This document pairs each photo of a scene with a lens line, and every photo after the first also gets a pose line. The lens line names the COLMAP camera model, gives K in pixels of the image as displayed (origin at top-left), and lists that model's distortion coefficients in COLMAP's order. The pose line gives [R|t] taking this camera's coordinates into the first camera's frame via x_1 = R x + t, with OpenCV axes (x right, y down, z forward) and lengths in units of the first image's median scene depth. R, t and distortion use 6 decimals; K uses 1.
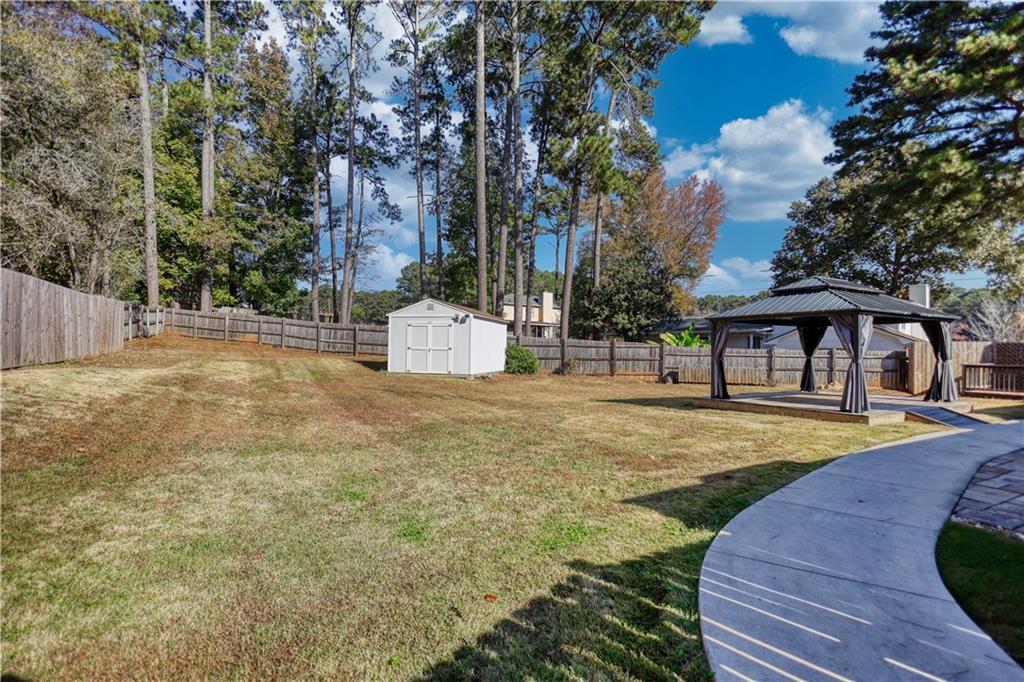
lens RADIAL K [[482.8, 0, 510.6], [0, 482.8, 344.3], [0, 0, 1]] dist [0.001869, 0.000269]
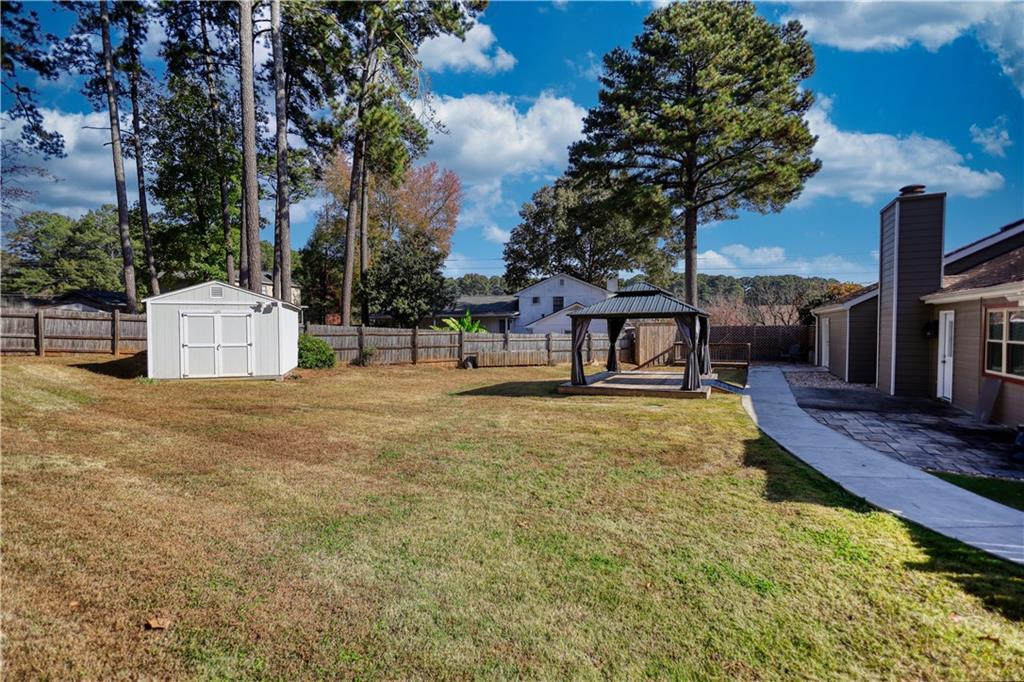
lens RADIAL K [[482.8, 0, 510.6], [0, 482.8, 344.3], [0, 0, 1]] dist [0.001869, 0.000269]
pose [[0.829102, -0.036716, 0.557891, -0.172101], [0.010210, 0.998669, 0.050550, -0.022117], [-0.559004, -0.036215, 0.828373, 0.073463]]
